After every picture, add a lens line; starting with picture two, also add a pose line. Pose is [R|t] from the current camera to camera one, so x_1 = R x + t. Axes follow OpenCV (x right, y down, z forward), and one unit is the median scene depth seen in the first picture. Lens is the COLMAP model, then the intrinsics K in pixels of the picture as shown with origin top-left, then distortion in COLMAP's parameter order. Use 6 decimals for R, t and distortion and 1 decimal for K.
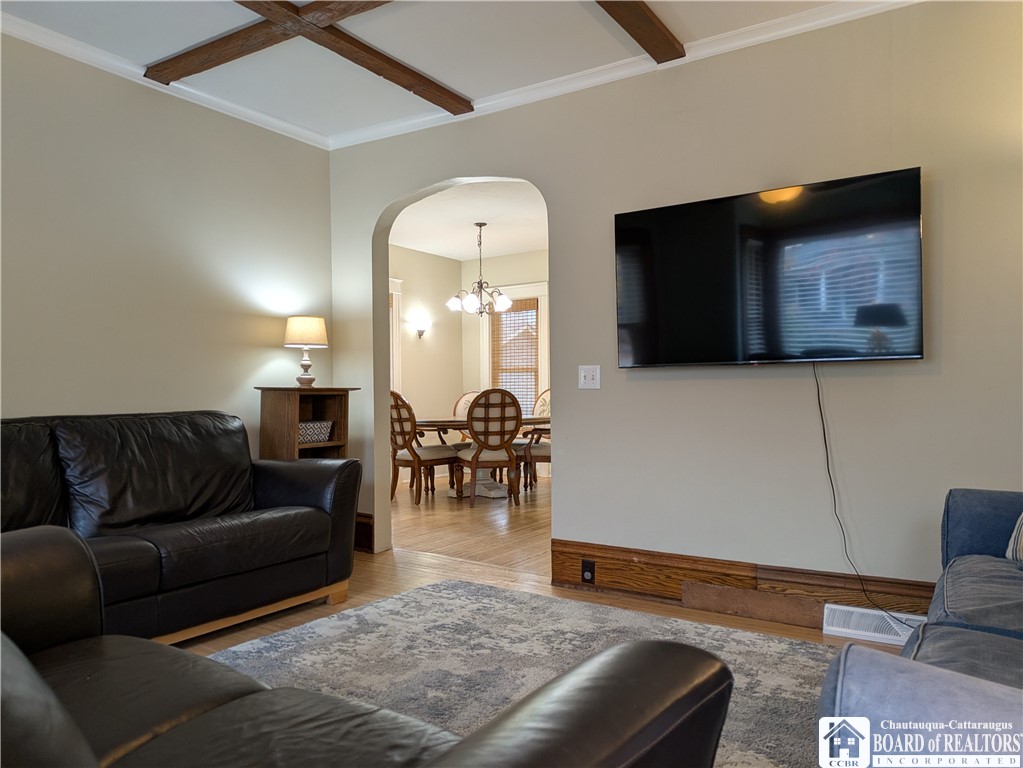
lens RADIAL K [[752.0, 0, 509.2], [0, 752.0, 386.0], [0, 0, 1]] dist [0.044622, -0.036069]
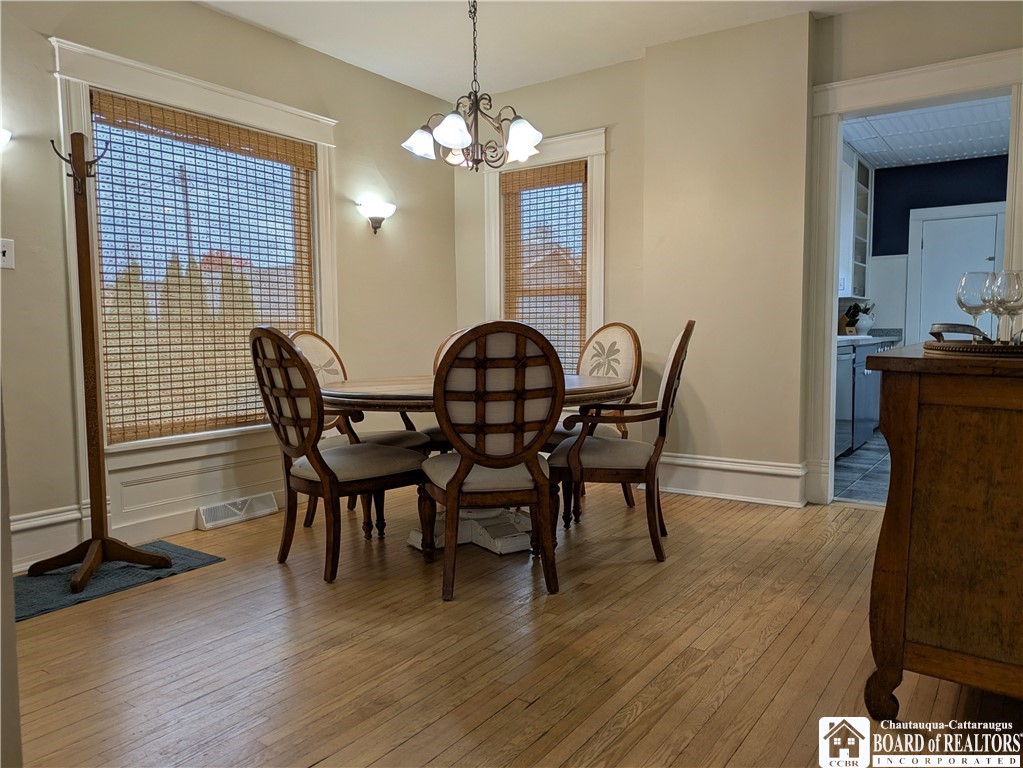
lens RADIAL K [[752.0, 0, 509.2], [0, 752.0, 386.0], [0, 0, 1]] dist [0.044622, -0.036069]
pose [[0.999475, 0.003906, -0.032148, -0.000816], [-0.001241, 0.996588, 0.082524, 0.004180], [0.032360, -0.082441, 0.996070, 0.556717]]
